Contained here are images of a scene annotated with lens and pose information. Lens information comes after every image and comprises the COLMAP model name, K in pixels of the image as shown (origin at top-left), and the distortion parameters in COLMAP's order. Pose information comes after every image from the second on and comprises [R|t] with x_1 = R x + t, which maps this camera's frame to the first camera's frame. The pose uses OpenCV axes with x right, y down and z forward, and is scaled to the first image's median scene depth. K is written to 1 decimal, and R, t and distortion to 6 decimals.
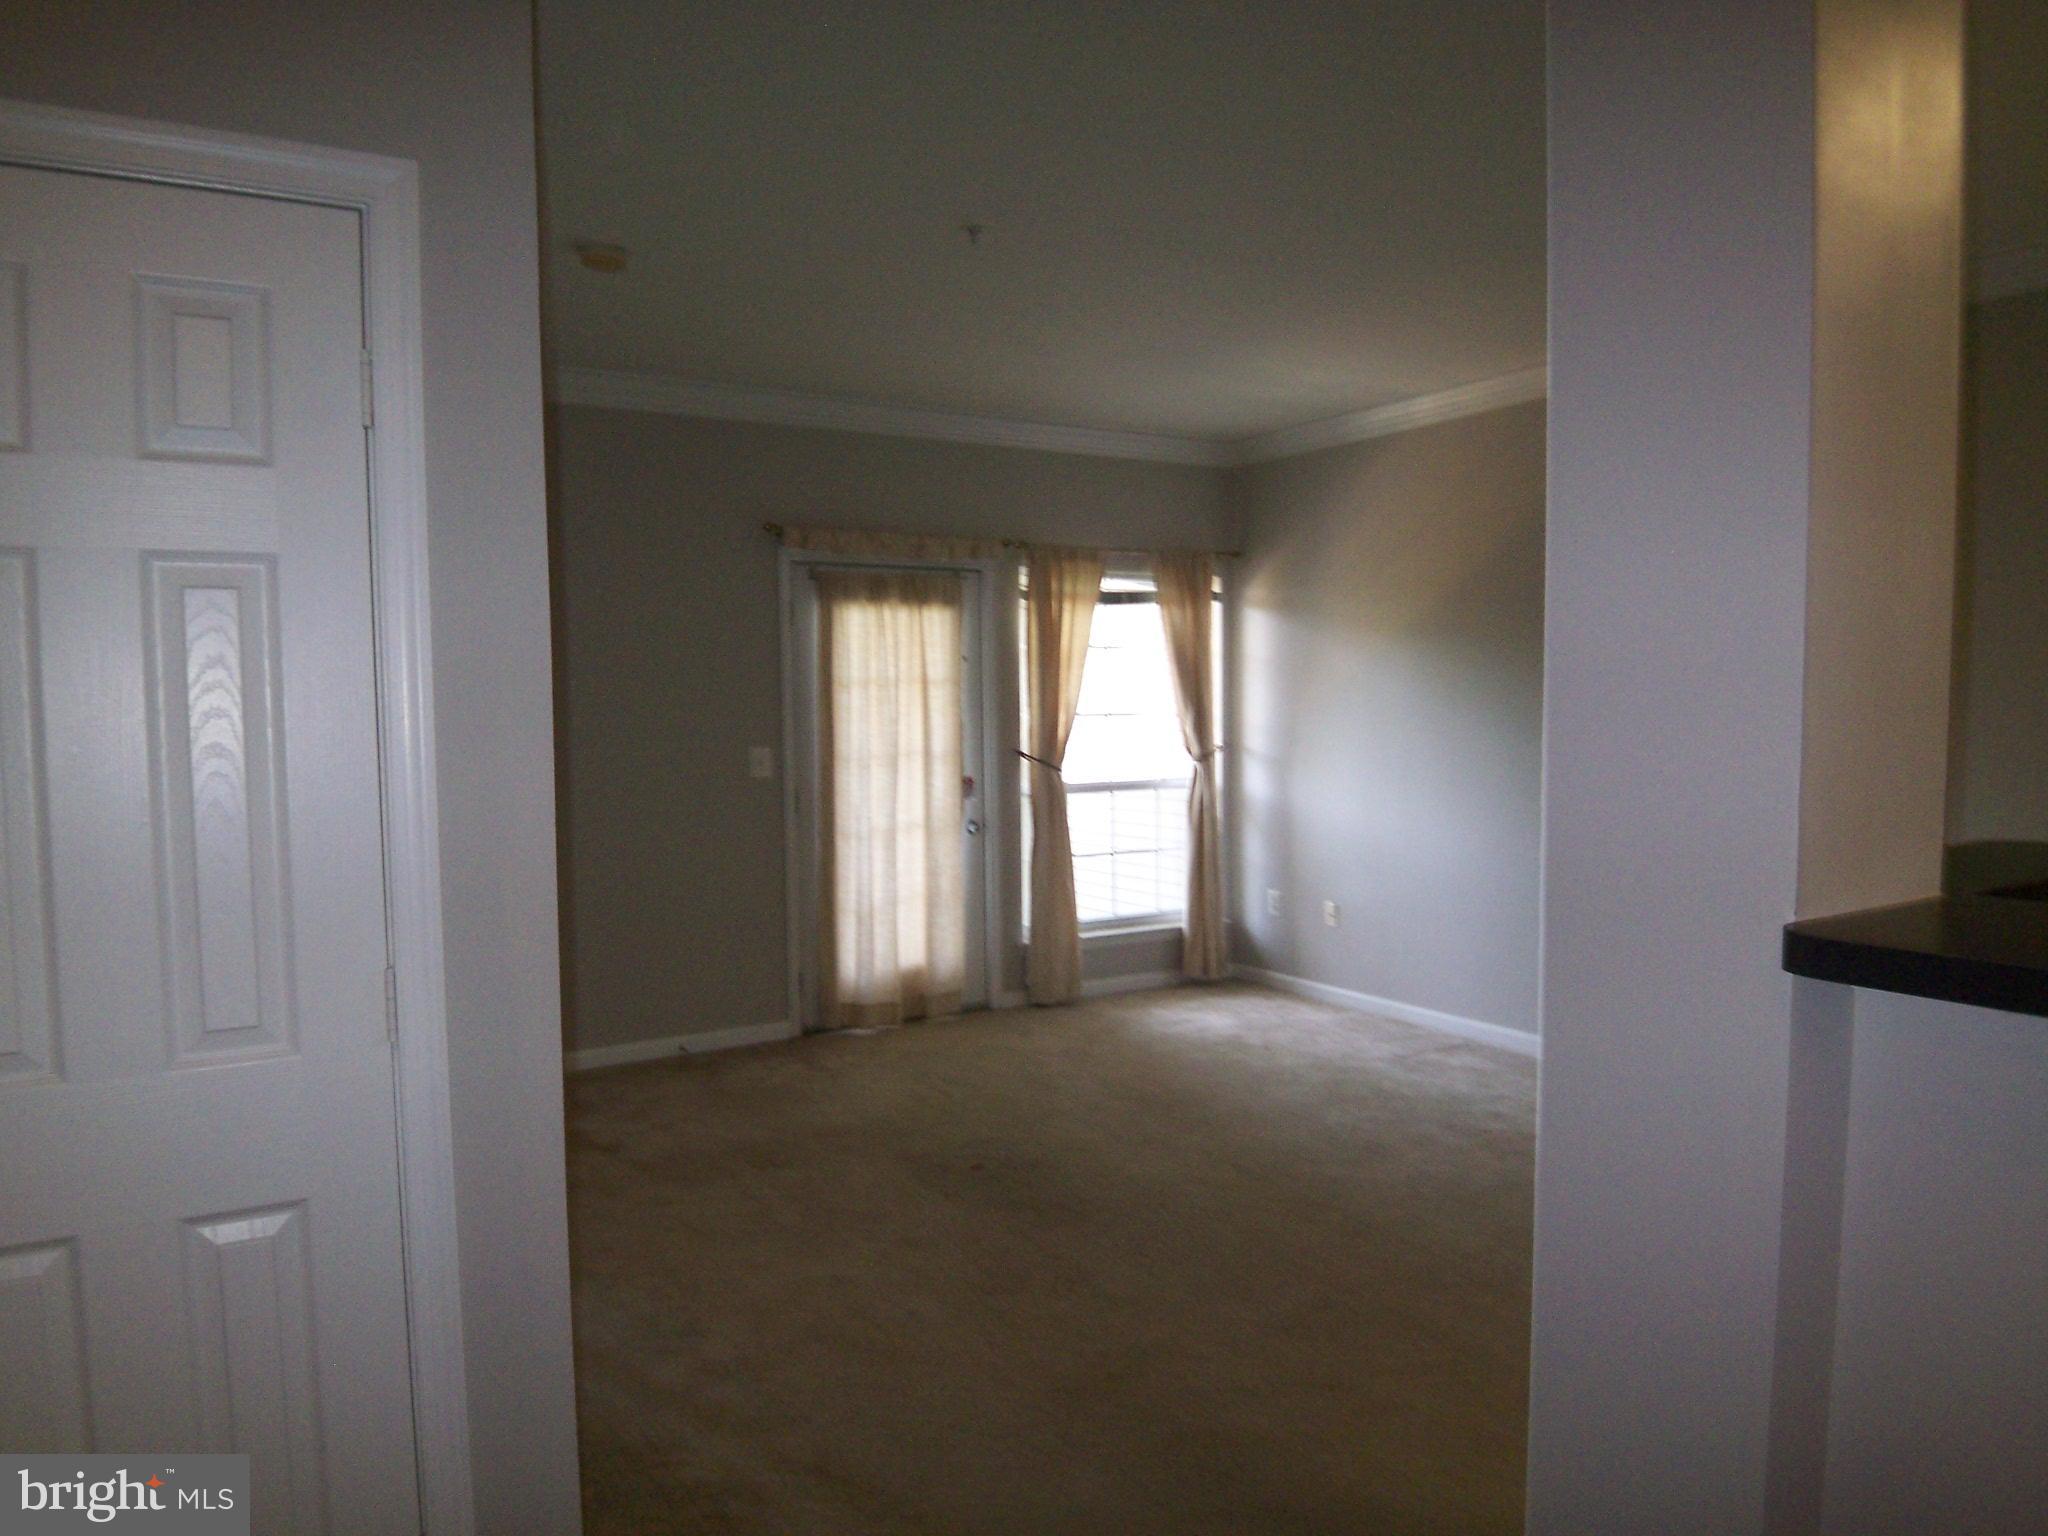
lens RADIAL K [[1380.6, 0, 983.5], [0, 1380.6, 780.7], [0, 0, 1]] dist [-0.015355, -0.023788]
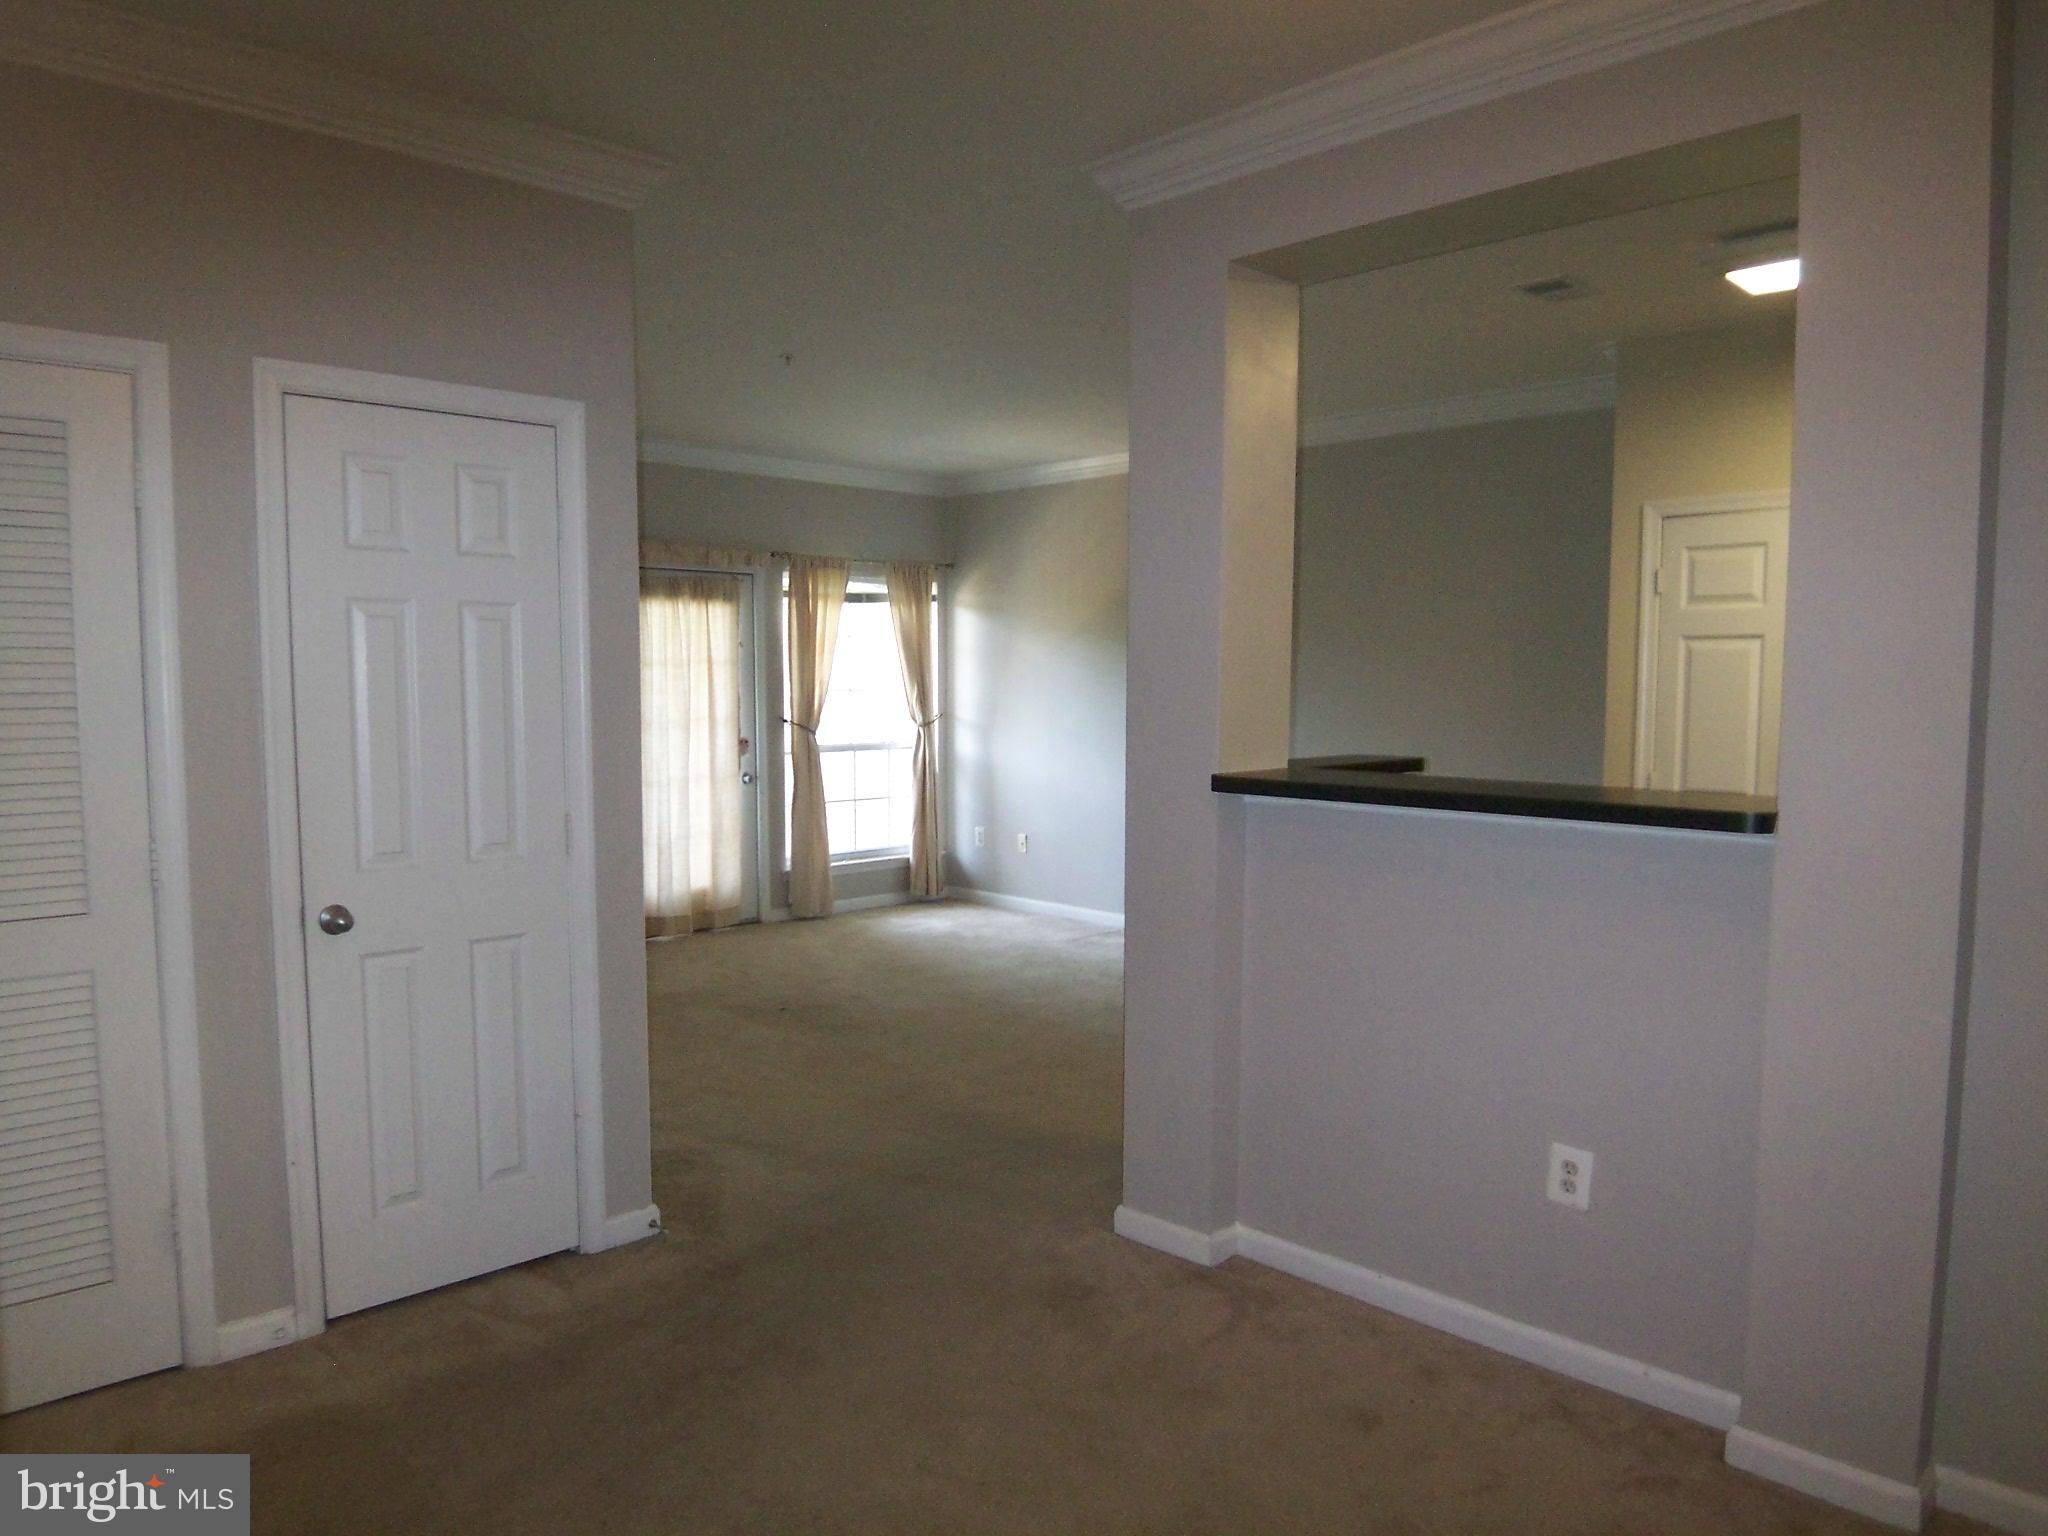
lens RADIAL K [[1380.6, 0, 1010.5], [0, 1380.6, 786.3], [0, 0, 1]] dist [-0.015355, -0.023788]
pose [[0.970758, -0.006074, 0.239984, -0.077186], [0.001526, 0.999816, 0.019133, 0.017349], [-0.240056, -0.018207, 0.970588, -0.282652]]
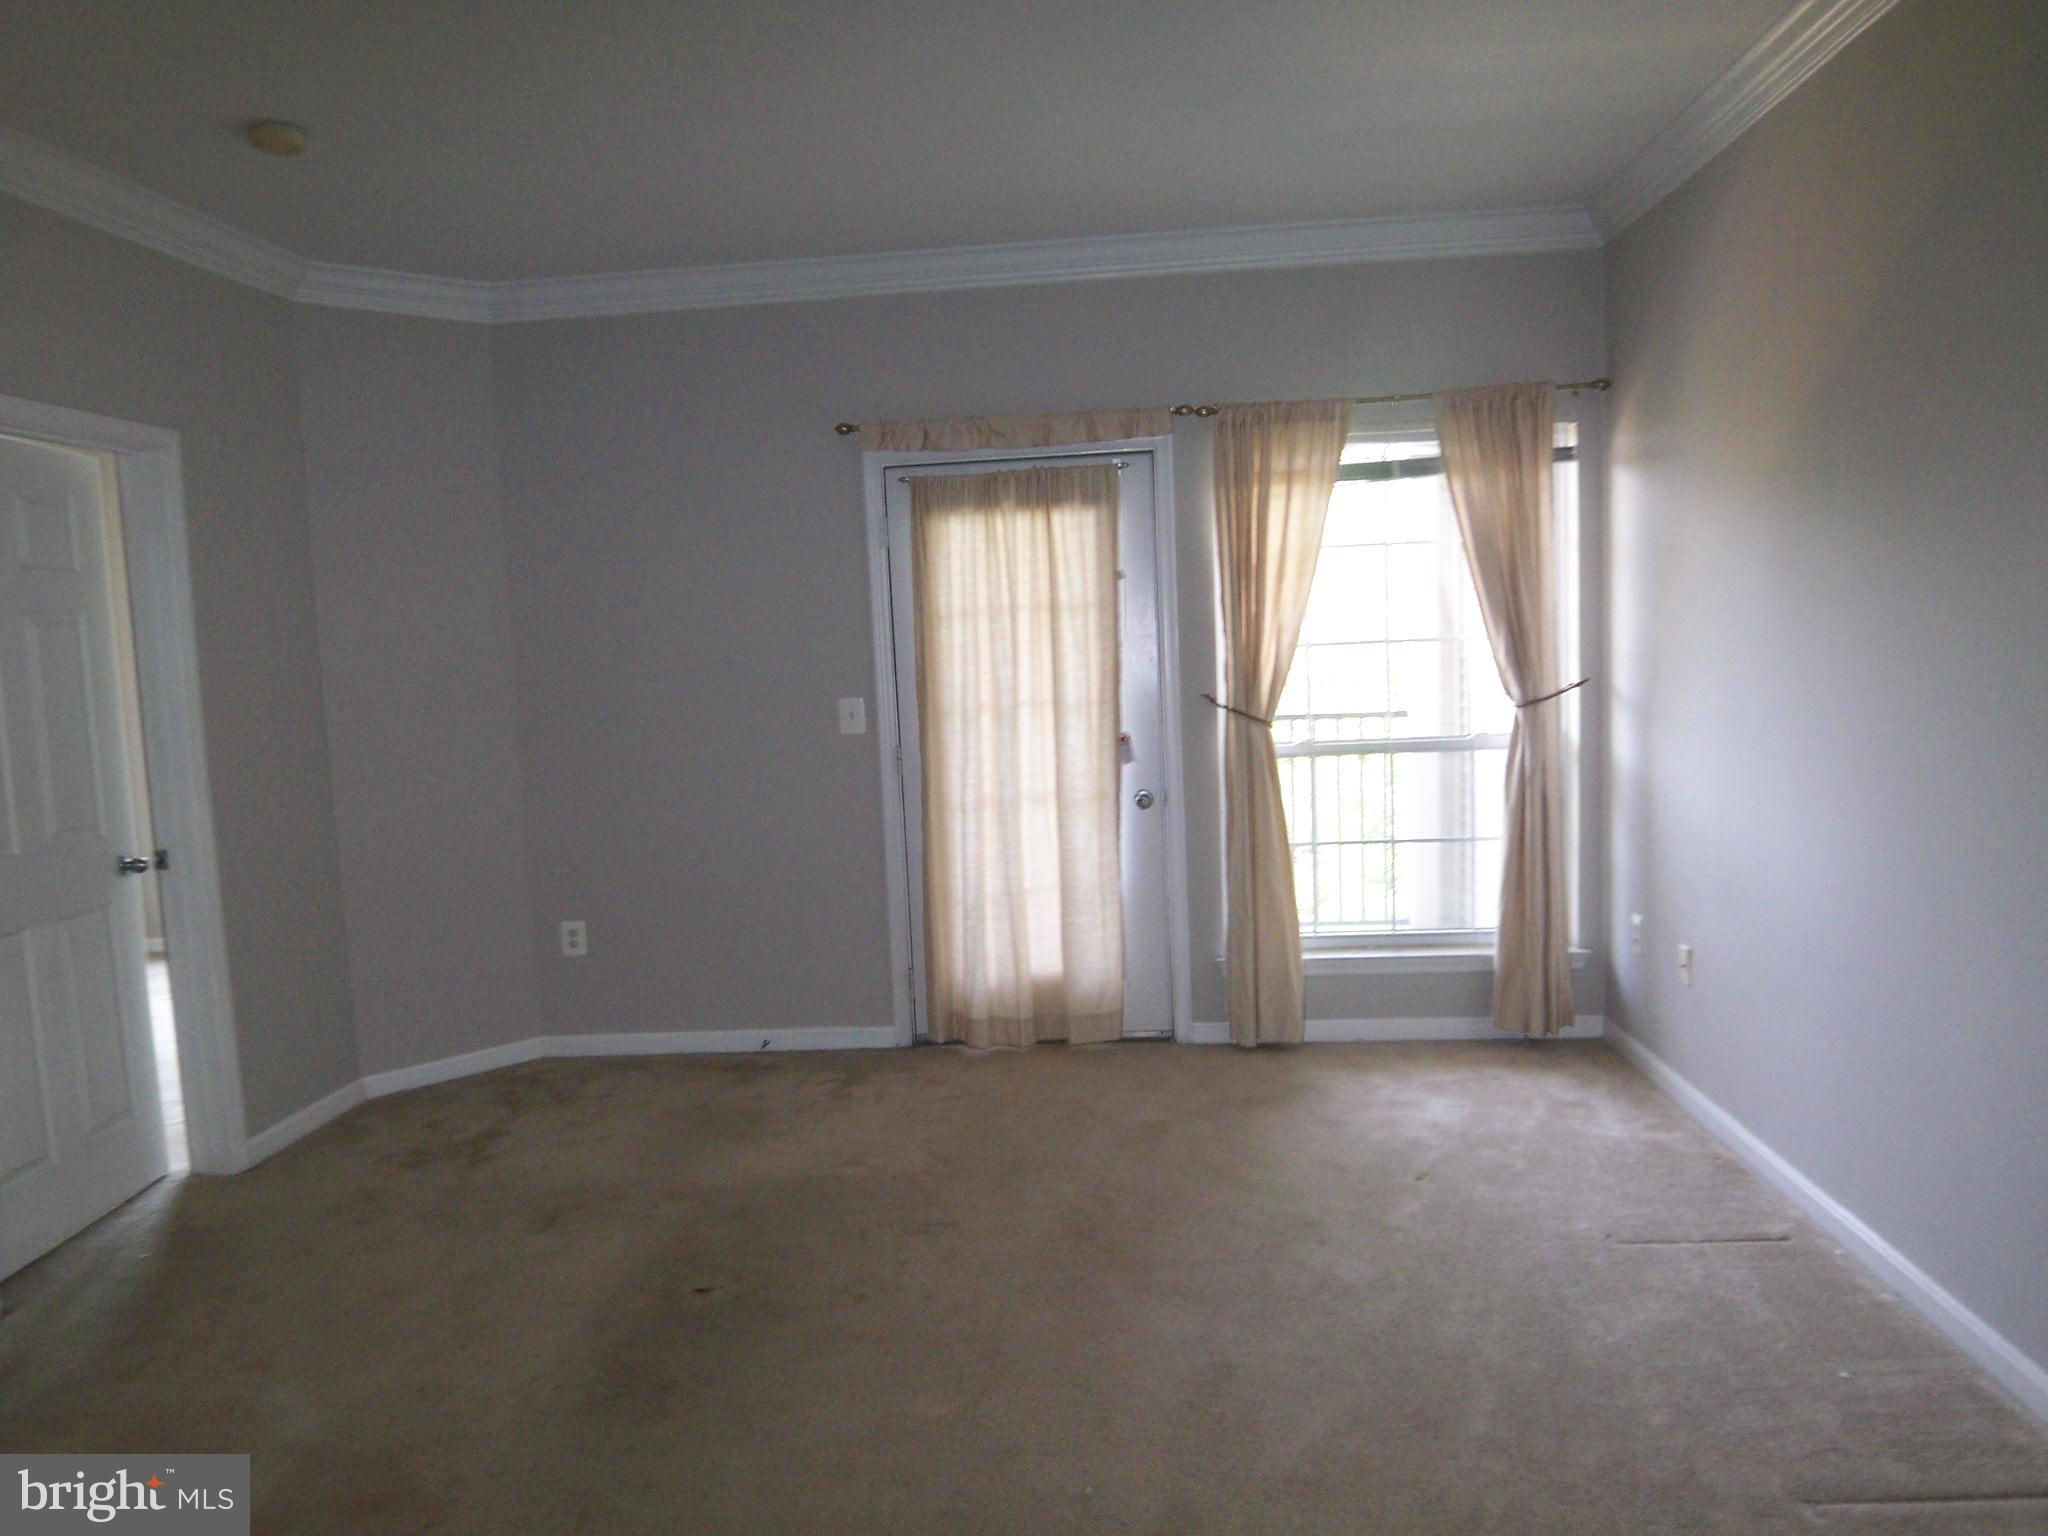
lens RADIAL K [[1380.6, 0, 1018.7], [0, 1380.6, 779.9], [0, 0, 1]] dist [-0.015355, -0.023788]
pose [[0.813565, 0.032848, -0.580546, 0.375747], [0.003101, 0.998144, 0.060822, -0.023182], [0.581466, -0.051283, 0.811953, 0.355397]]
